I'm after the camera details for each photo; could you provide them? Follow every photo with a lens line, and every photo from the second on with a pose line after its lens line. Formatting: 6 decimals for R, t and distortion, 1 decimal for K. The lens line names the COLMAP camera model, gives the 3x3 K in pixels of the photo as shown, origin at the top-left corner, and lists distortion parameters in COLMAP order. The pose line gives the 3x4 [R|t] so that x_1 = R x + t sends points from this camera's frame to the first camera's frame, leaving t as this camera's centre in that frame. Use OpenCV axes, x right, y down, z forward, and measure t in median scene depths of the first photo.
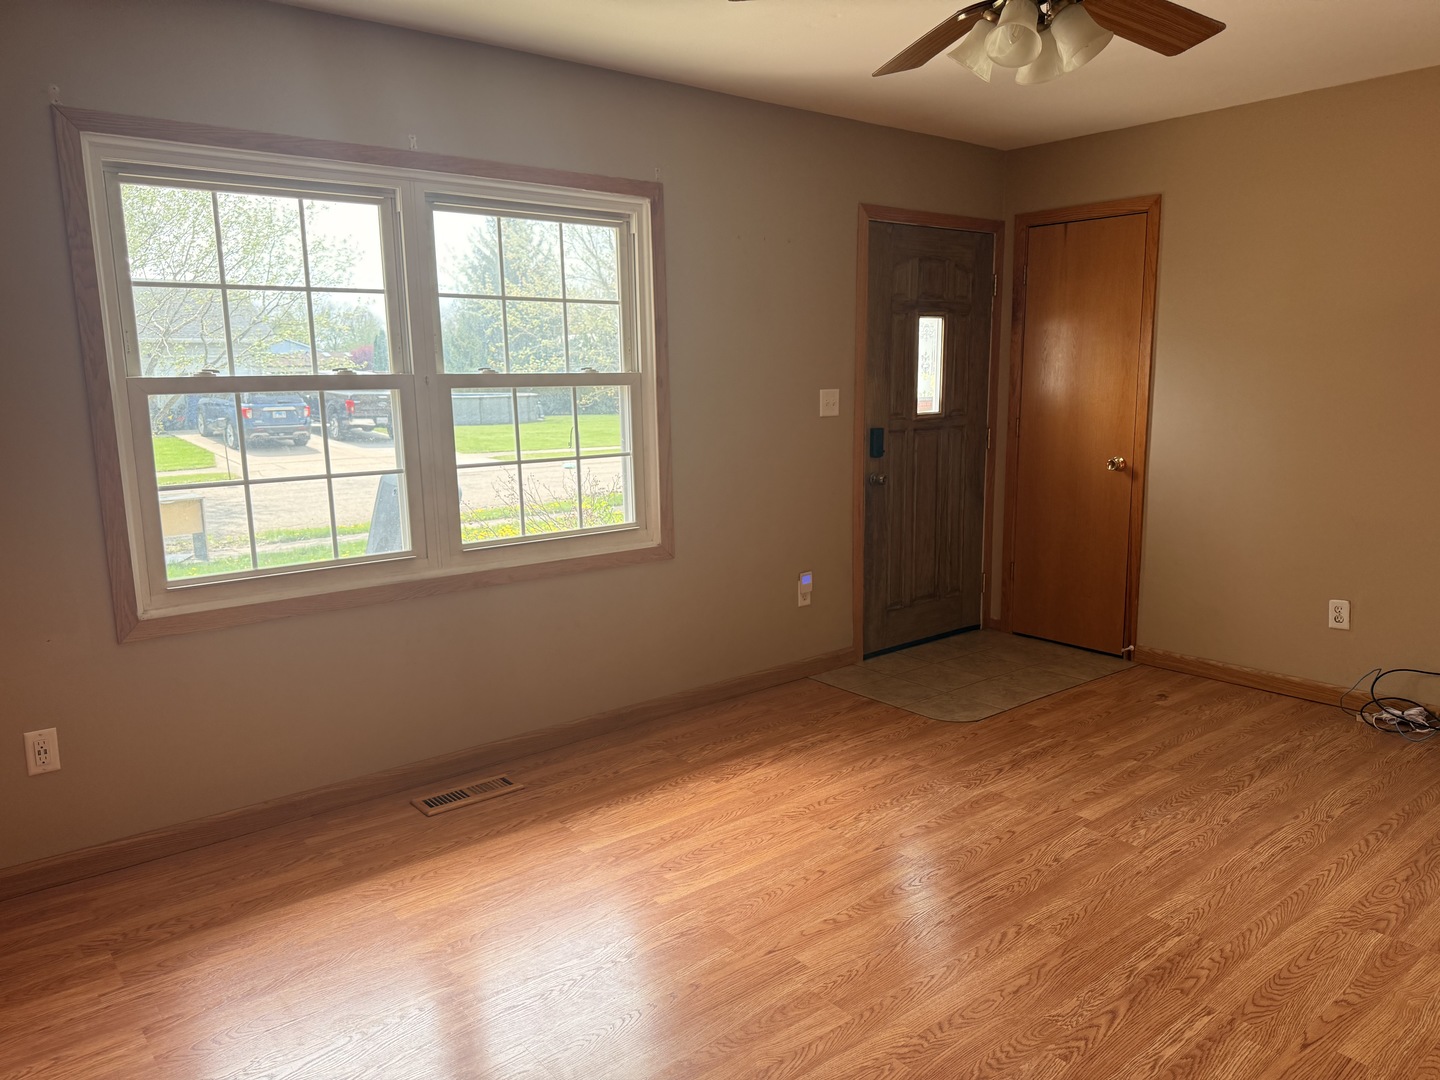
lens RADIAL K [[1014.7, 0, 730.5], [0, 1014.7, 526.0], [0, 0, 1]] dist [0.063005, -0.076295]
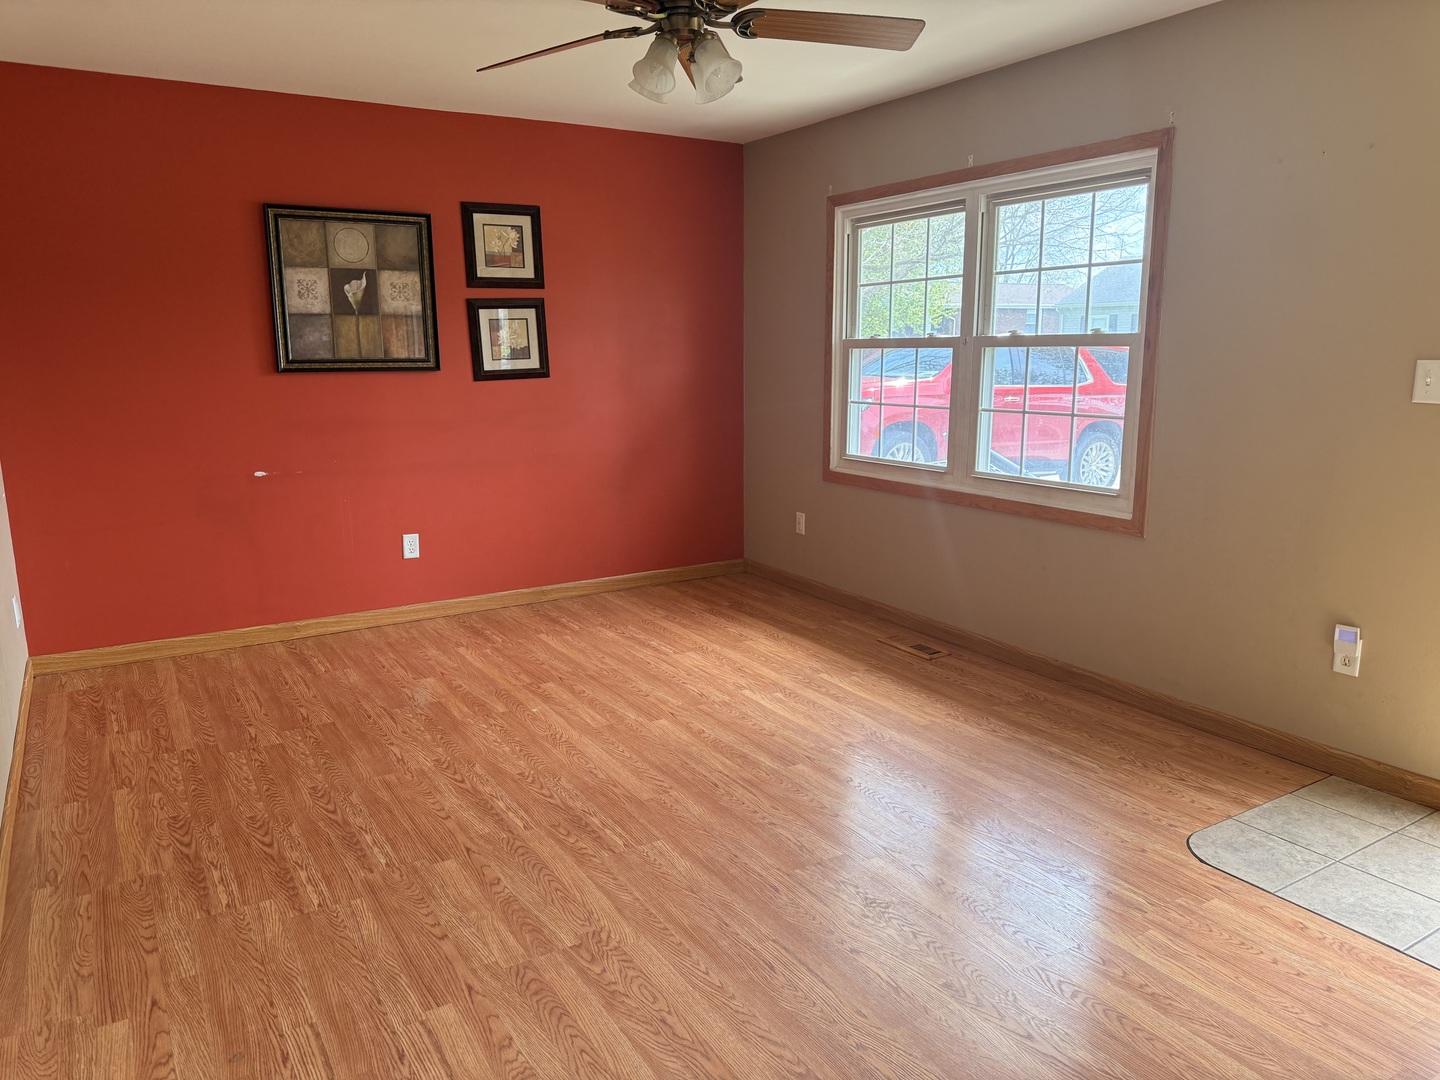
lens RADIAL K [[1014.7, 0, 726.7], [0, 1014.7, 545.8], [0, 0, 1]] dist [0.063005, -0.076295]
pose [[-0.136586, 0.206398, -0.968888, 1.177236], [-0.143736, 0.963575, 0.225529, -0.154051], [0.980145, 0.170068, -0.101944, 0.953477]]
